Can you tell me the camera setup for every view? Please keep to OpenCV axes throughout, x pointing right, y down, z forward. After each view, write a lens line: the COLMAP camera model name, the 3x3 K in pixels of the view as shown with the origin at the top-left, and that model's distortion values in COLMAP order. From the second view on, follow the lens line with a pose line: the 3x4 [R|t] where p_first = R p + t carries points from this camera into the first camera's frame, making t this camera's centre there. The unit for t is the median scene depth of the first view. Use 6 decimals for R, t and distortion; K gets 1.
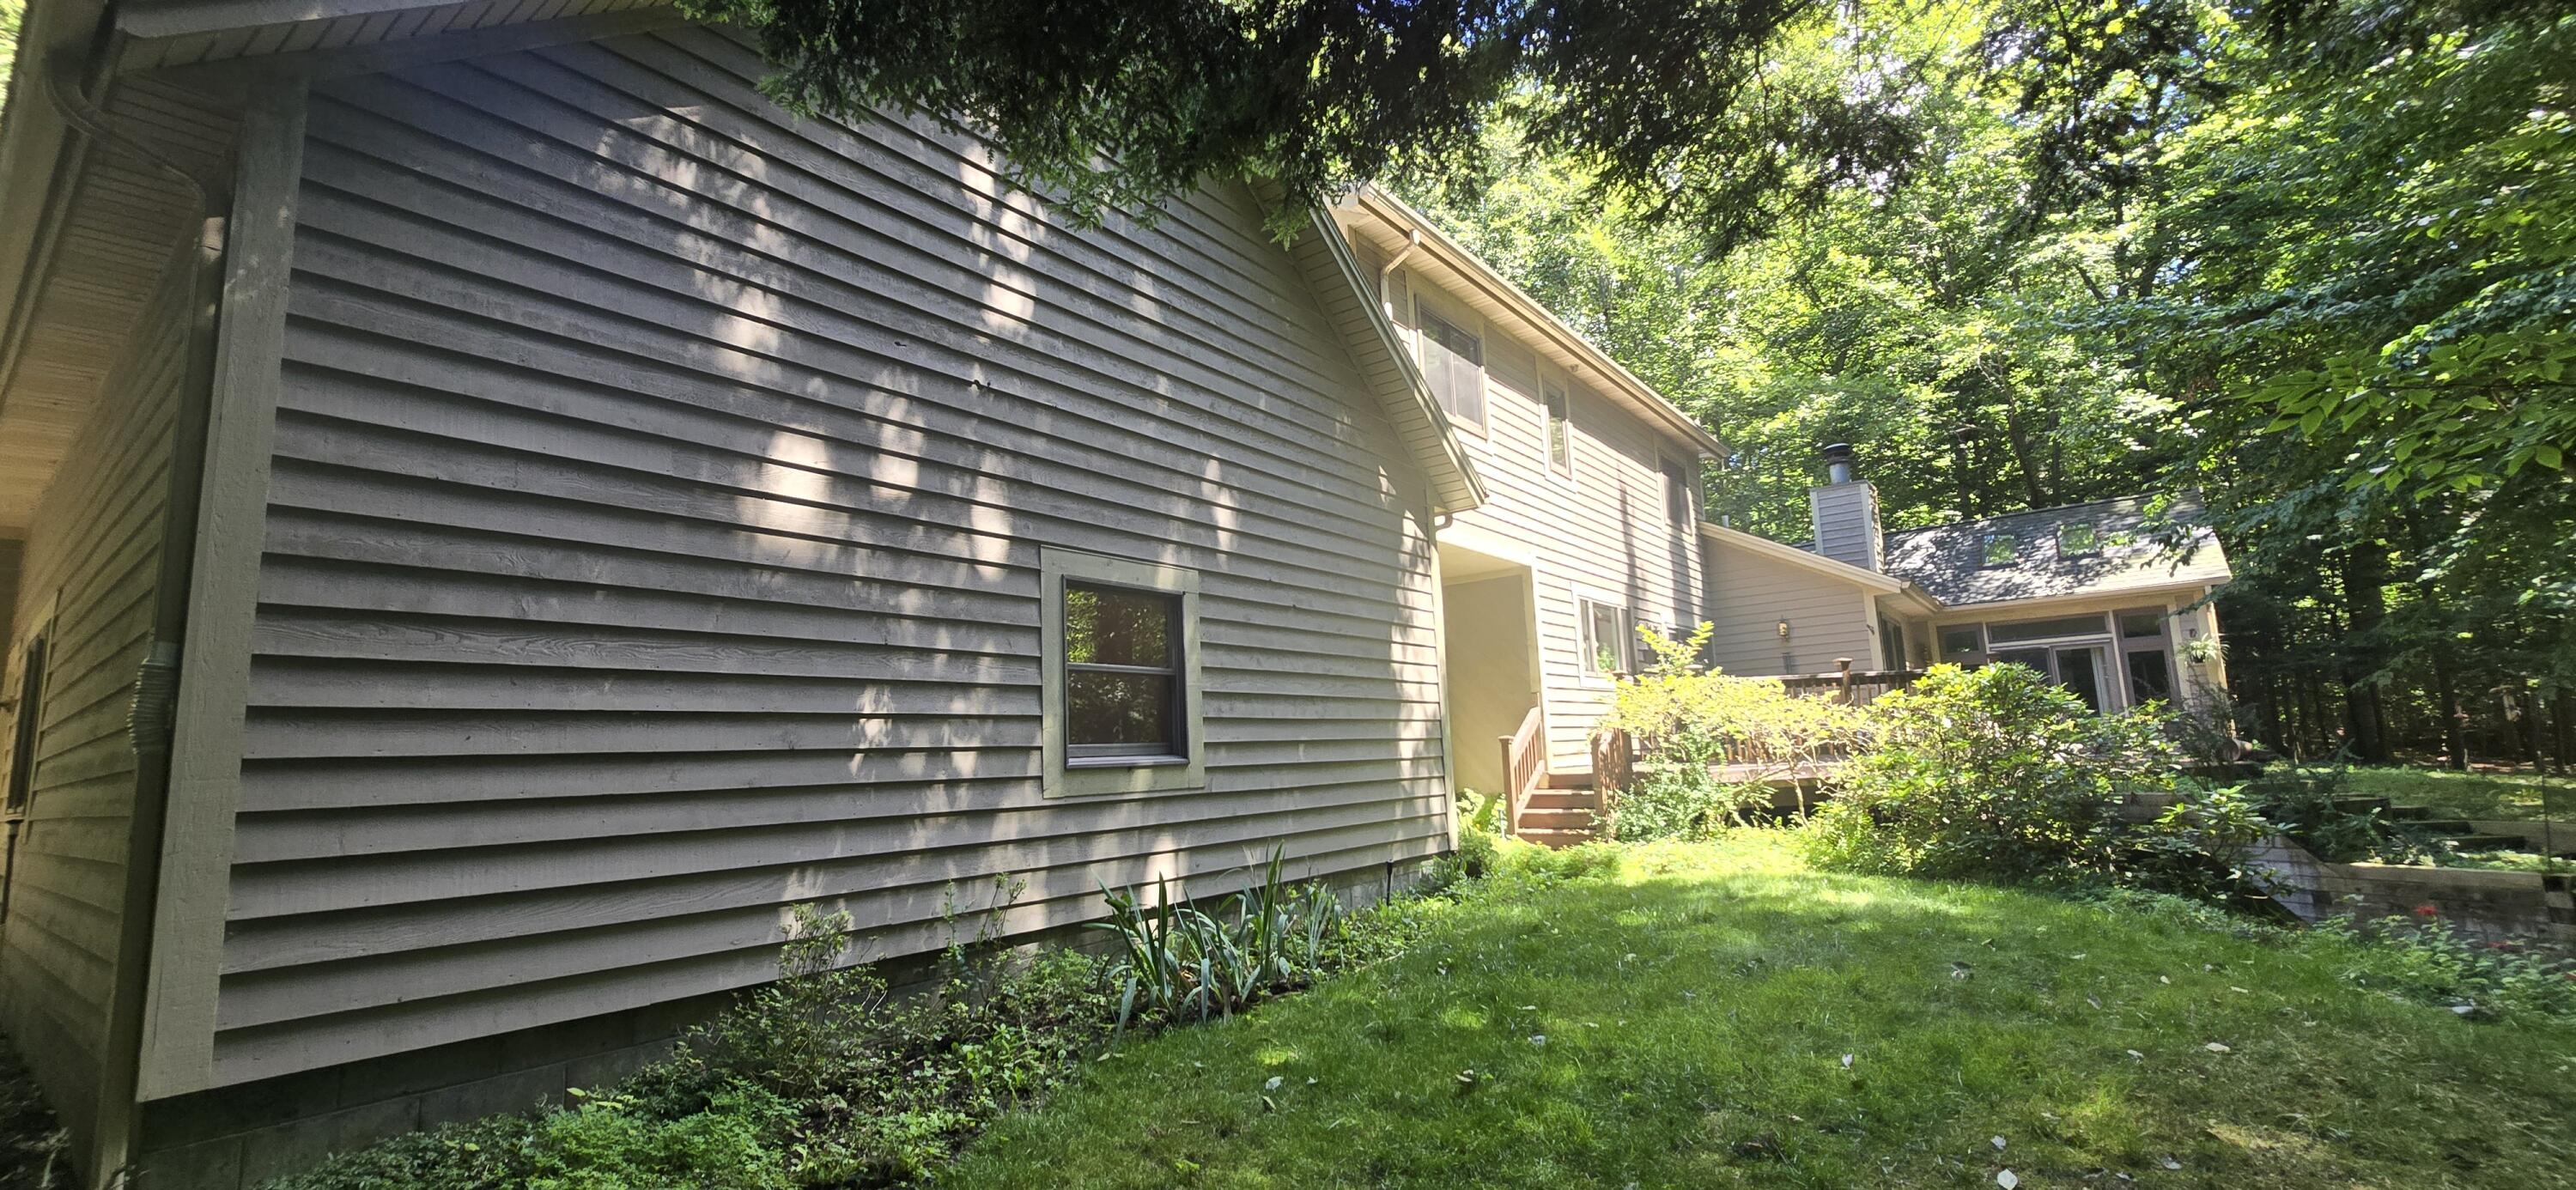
lens RADIAL K [[1067.7, 0, 1278.8], [0, 1067.7, 601.6], [0, 0, 1]] dist [0.002765, 0.000626]
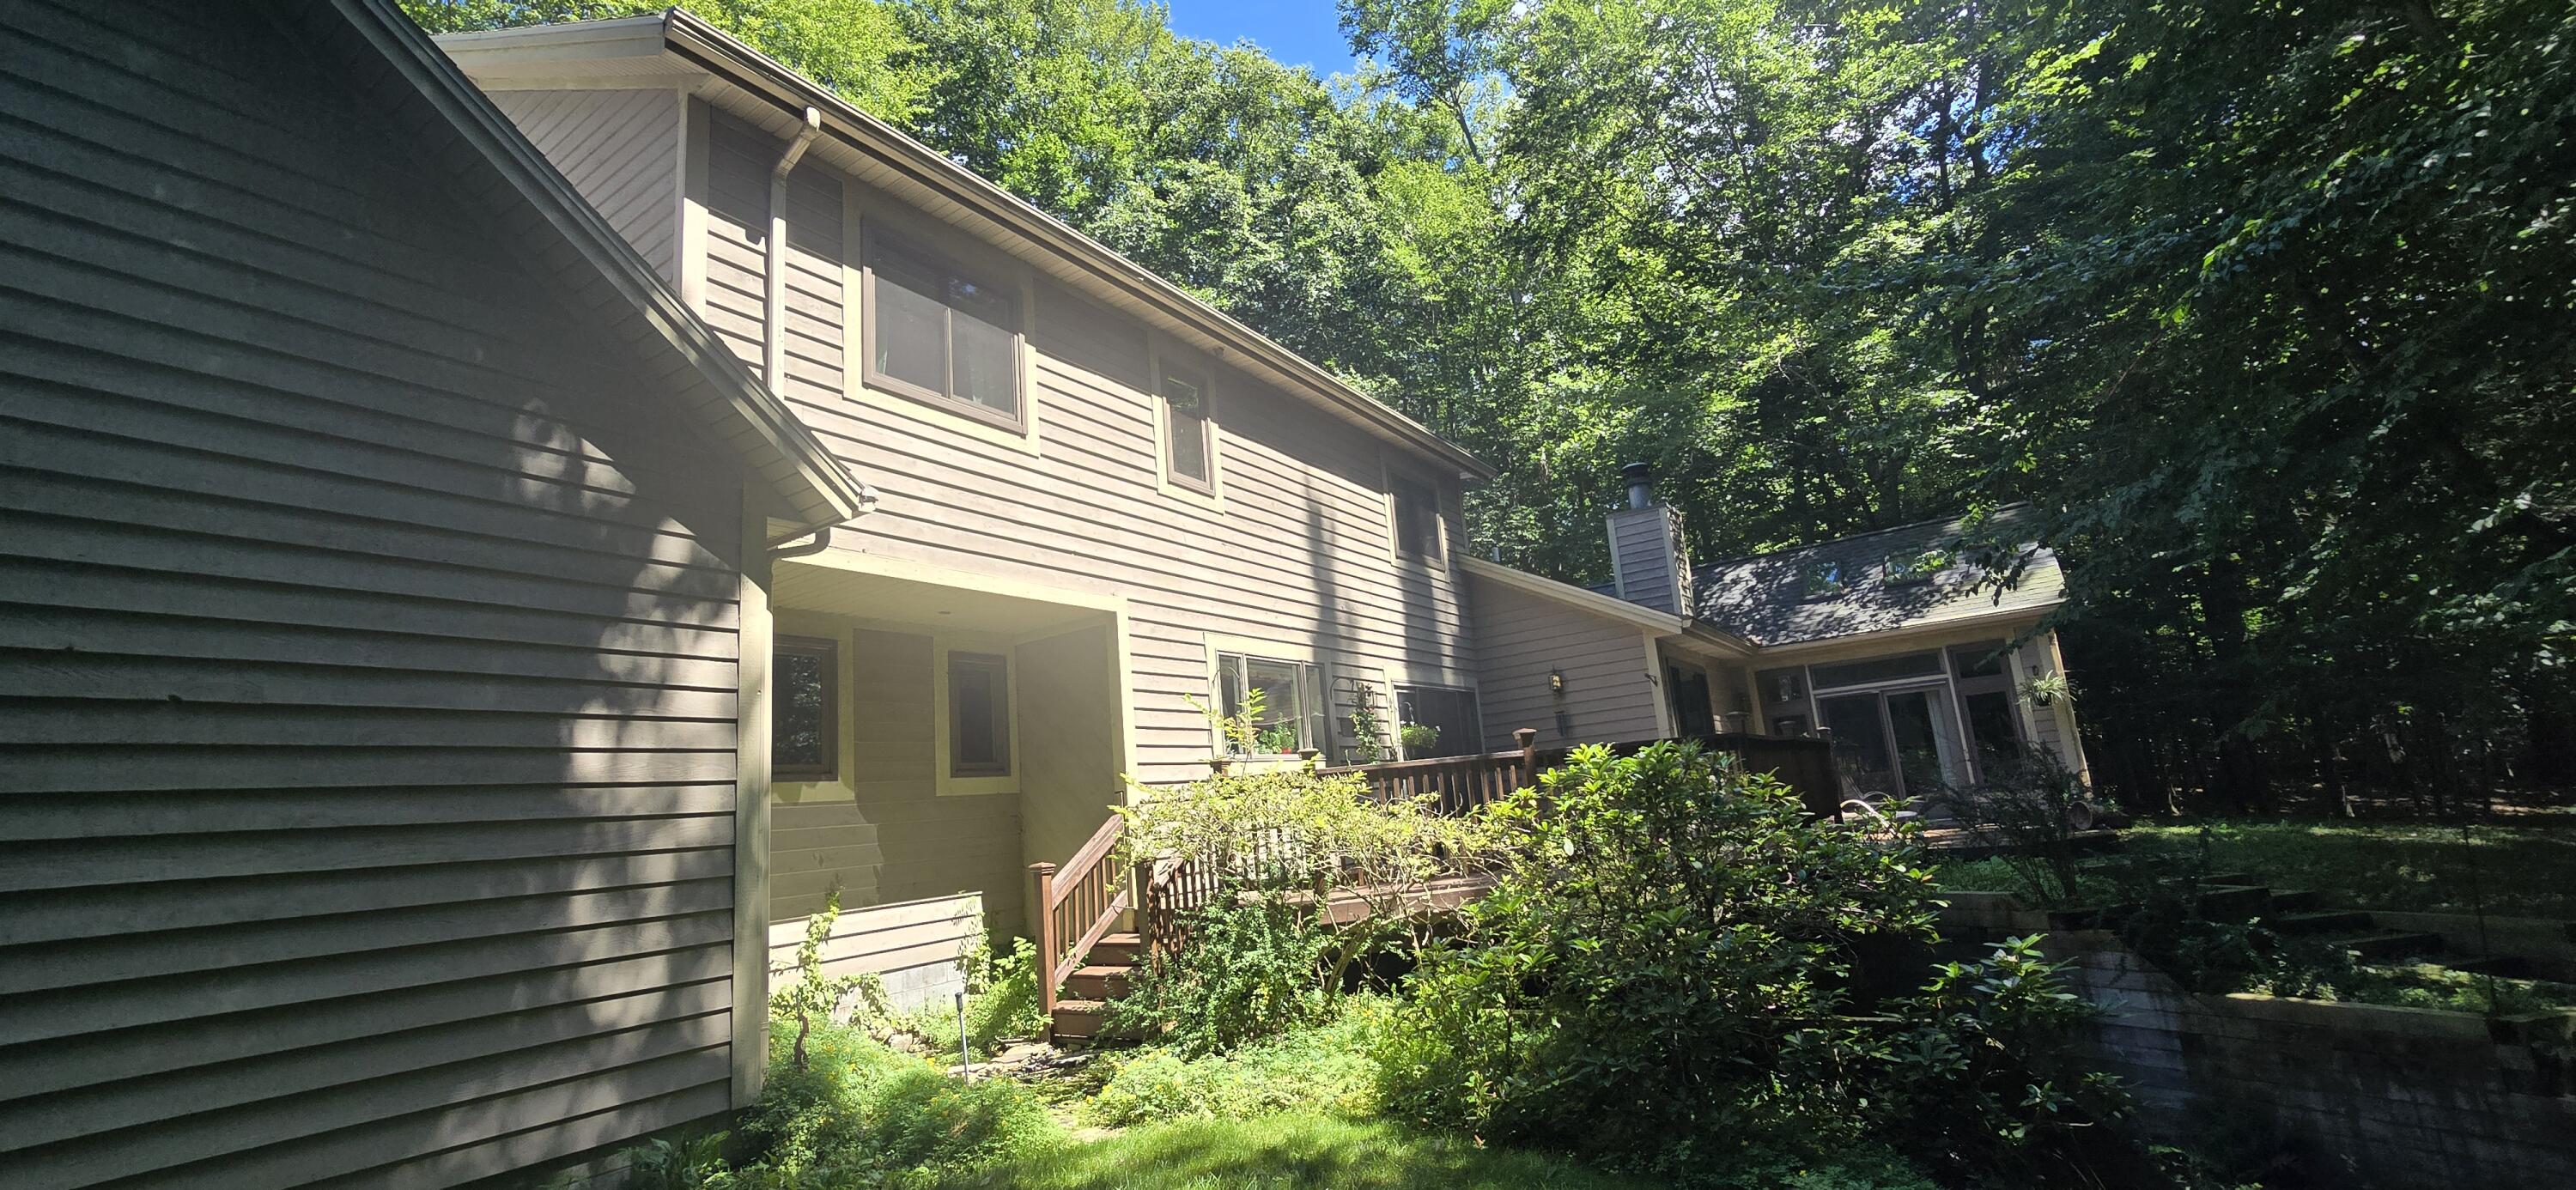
lens RADIAL K [[1055.5, 0, 1284.3], [0, 1055.5, 594.4], [0, 0, 1]] dist [-0.001394, -0.000081]
pose [[0.997755, -0.028345, 0.060679, 0.225633], [0.032016, 0.997660, -0.060407, 0.001015], [-0.058825, 0.062214, 0.996328, 0.213522]]
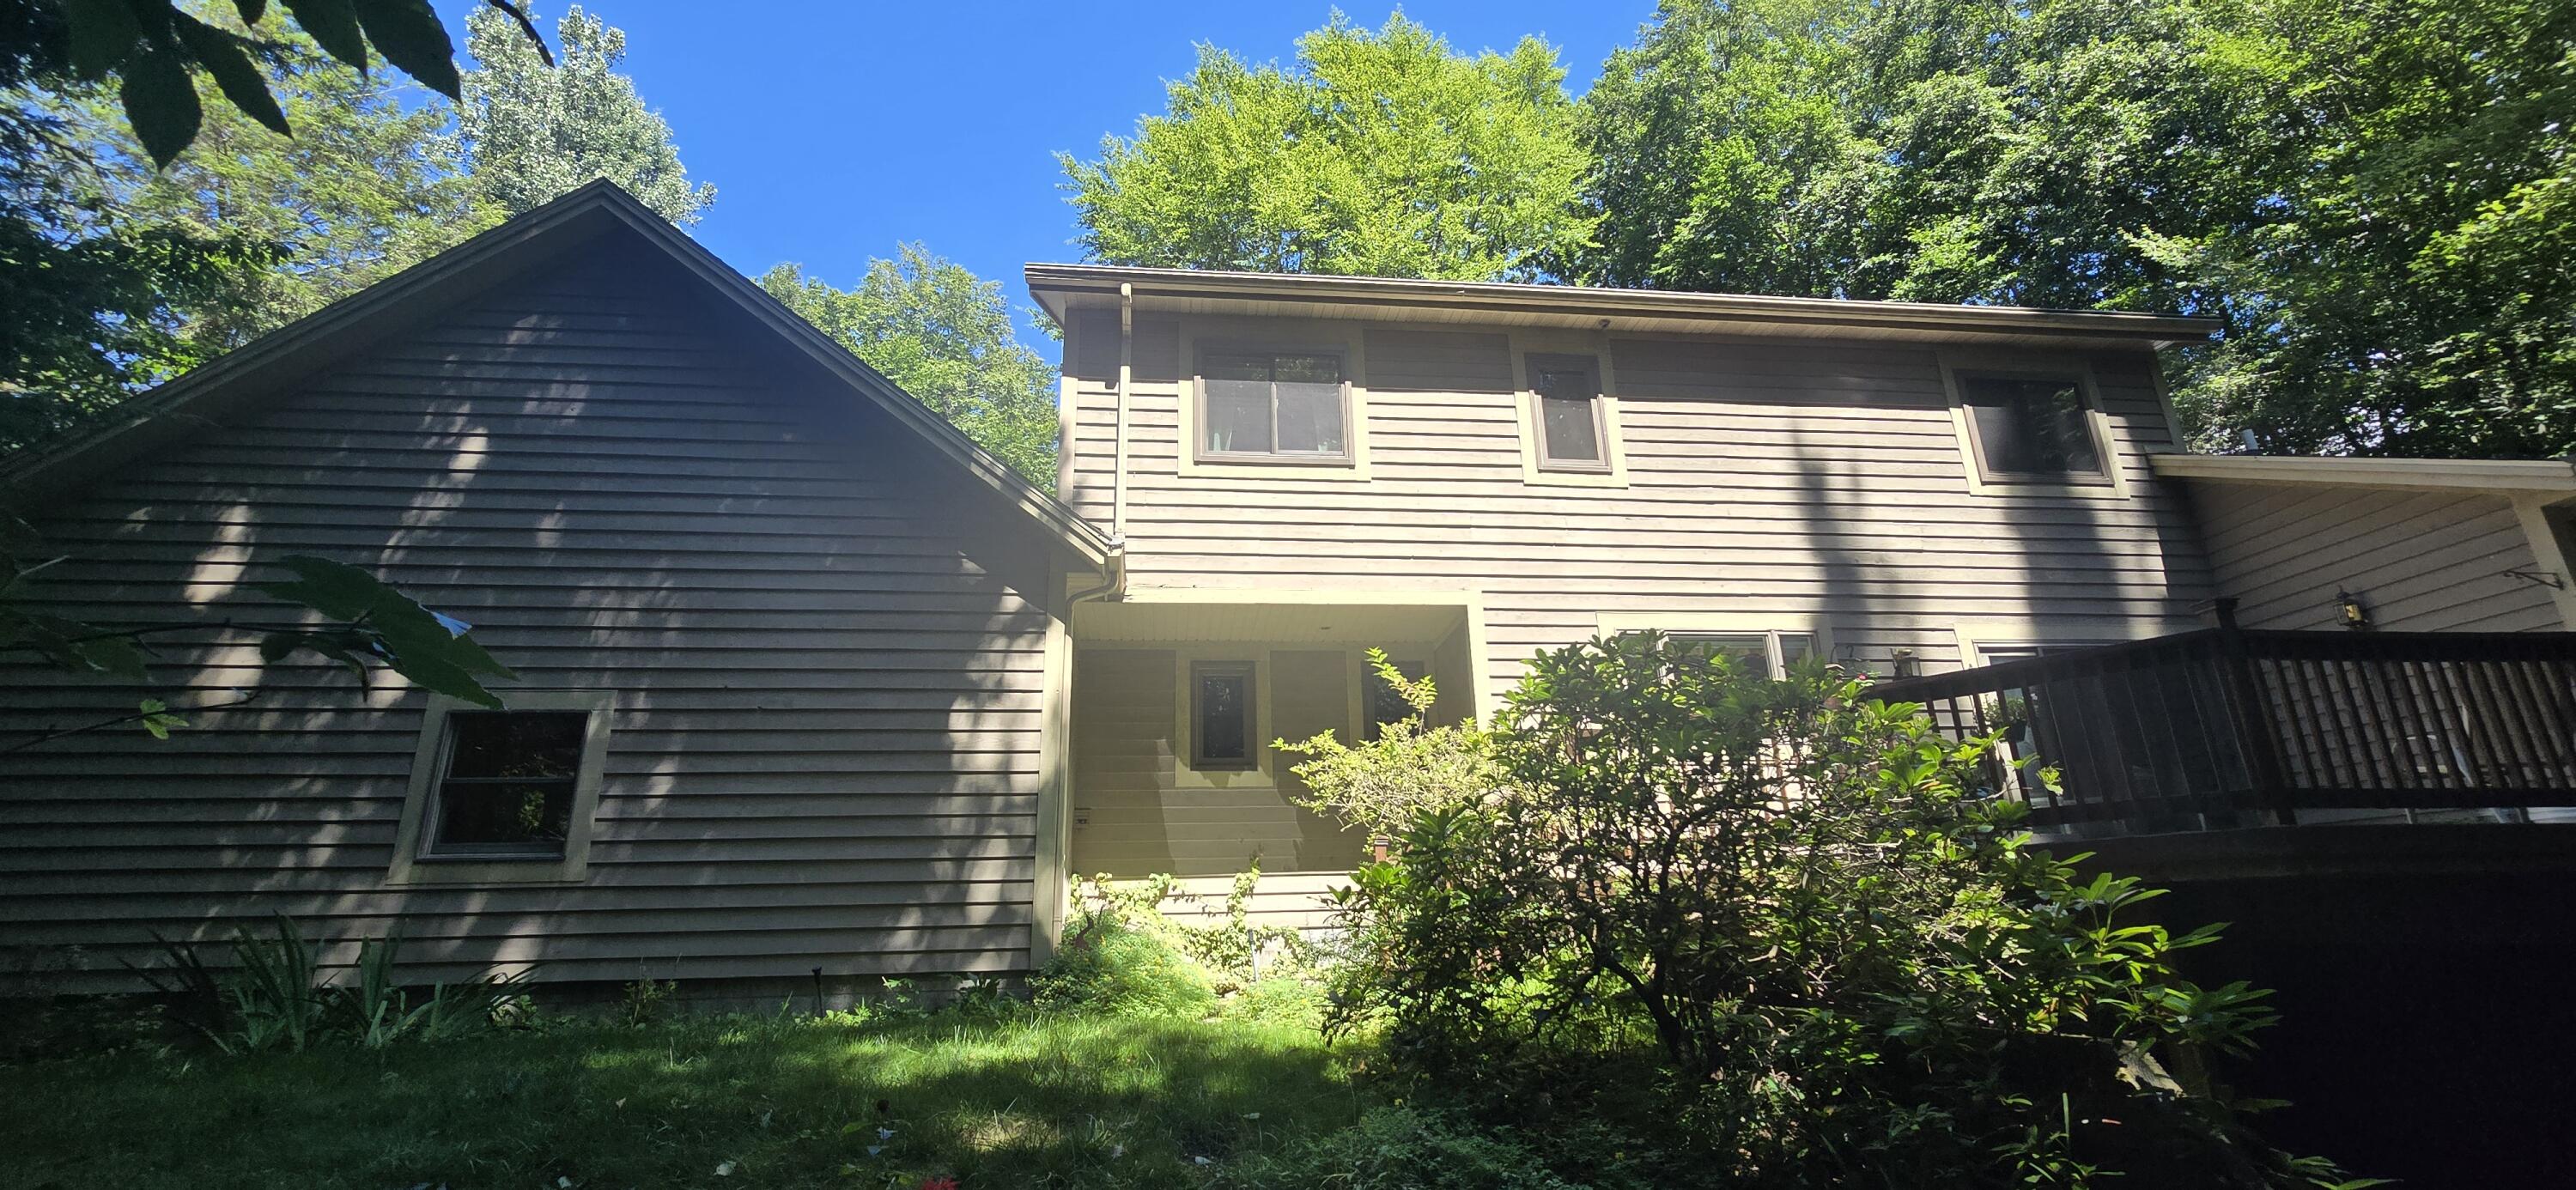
lens RADIAL K [[1055.5, 0, 1284.3], [0, 1055.5, 594.4], [0, 0, 1]] dist [-0.001394, -0.000081]
pose [[0.684447, -0.199356, -0.701276, 0.490435], [0.099166, 0.978406, -0.181352, 0.059102], [0.722287, 0.054583, 0.689437, 0.290726]]
